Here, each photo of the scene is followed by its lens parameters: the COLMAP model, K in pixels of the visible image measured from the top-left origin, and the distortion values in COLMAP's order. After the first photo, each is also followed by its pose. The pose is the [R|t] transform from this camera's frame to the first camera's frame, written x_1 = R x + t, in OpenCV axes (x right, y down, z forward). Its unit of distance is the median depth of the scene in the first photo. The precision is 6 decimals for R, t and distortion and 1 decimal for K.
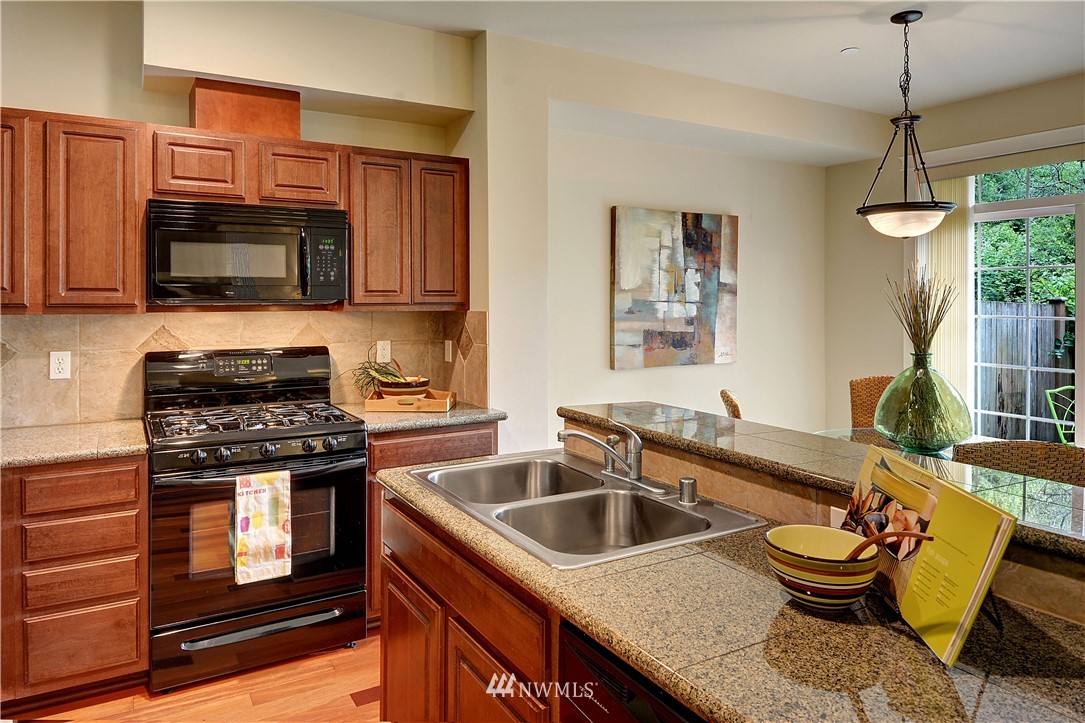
lens RADIAL K [[709.1, 0, 559.9], [0, 709.1, 285.9], [0, 0, 1]] dist [0.004762, -0.000383]
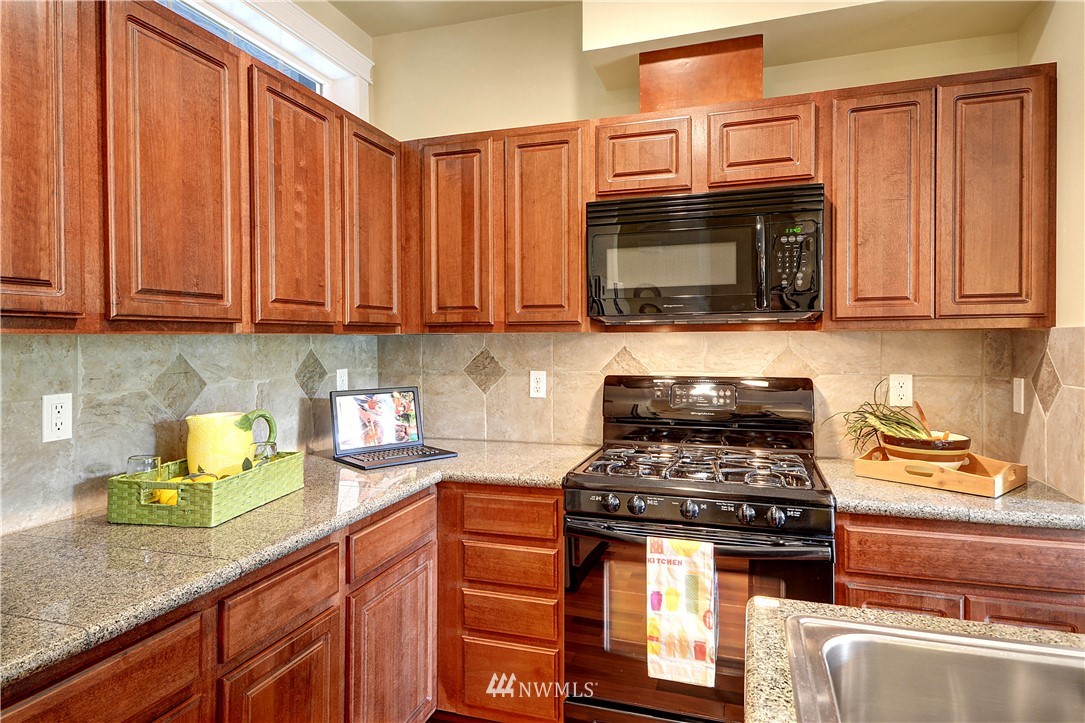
lens RADIAL K [[675.1, 0, 550.3], [0, 675.1, 345.1], [0, 0, 1]] dist [0.049982, -0.034343]
pose [[0.641797, 0.004650, -0.766861, 0.038934], [0.019384, 0.999564, 0.022283, 0.031019], [0.766630, -0.029166, 0.641427, 0.355689]]
